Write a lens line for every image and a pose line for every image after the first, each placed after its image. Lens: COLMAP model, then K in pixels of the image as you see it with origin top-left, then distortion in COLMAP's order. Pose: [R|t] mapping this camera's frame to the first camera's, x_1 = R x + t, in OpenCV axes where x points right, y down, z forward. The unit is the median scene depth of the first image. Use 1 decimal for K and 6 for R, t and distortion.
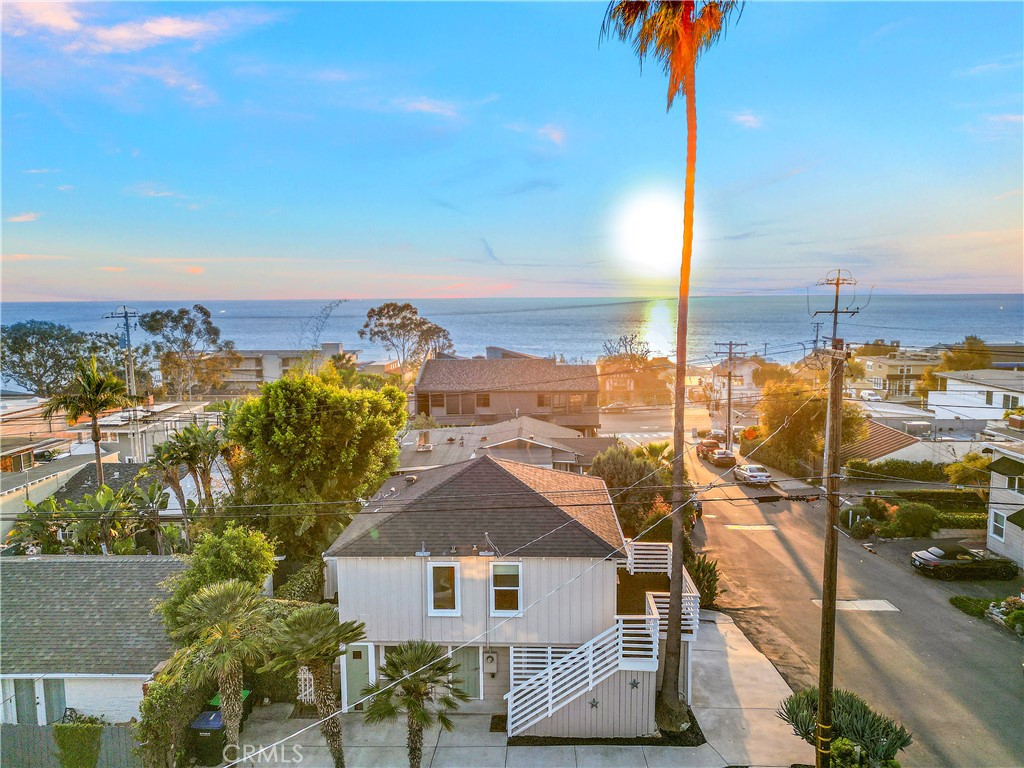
lens RADIAL K [[712.3, 0, 513.3], [0, 712.3, 391.8], [0, 0, 1]] dist [0.077584, -0.075840]
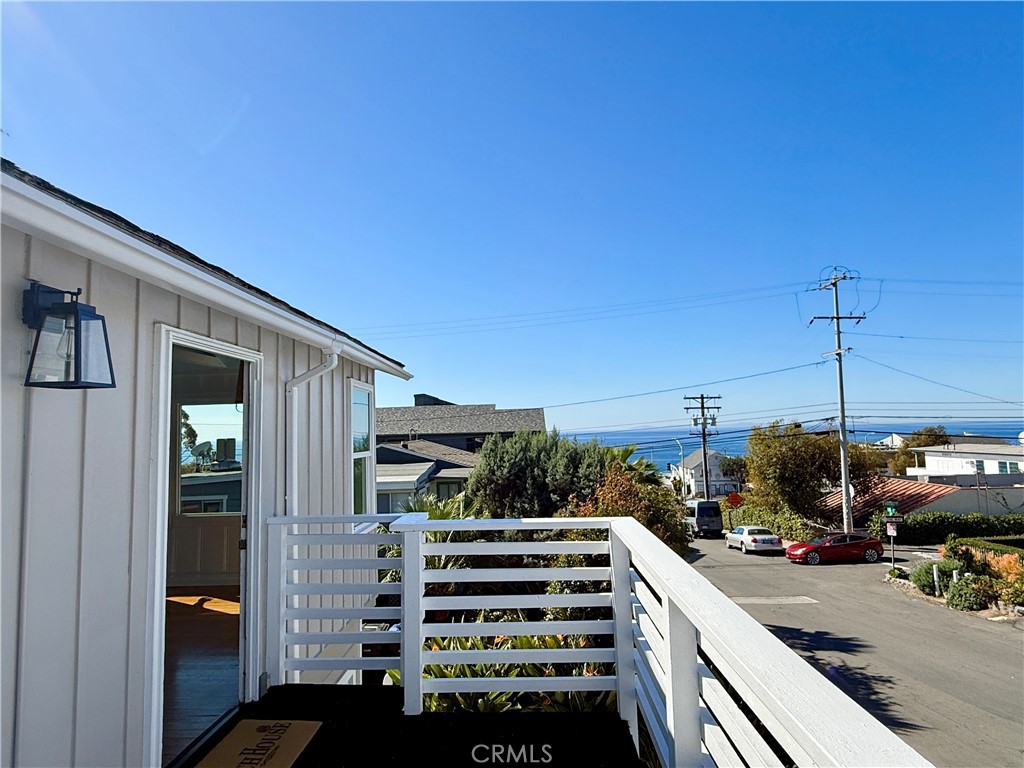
lens RADIAL K [[596.2, 0, 512.0], [0, 596.2, 384.0], [0, 0, 1]] dist [-0.001721, -0.000320]
pose [[0.999879, -0.012107, 0.009770, 0.232676], [0.013918, 0.976722, -0.214058, 0.254404], [-0.006951, 0.214168, 0.976772, 1.043286]]
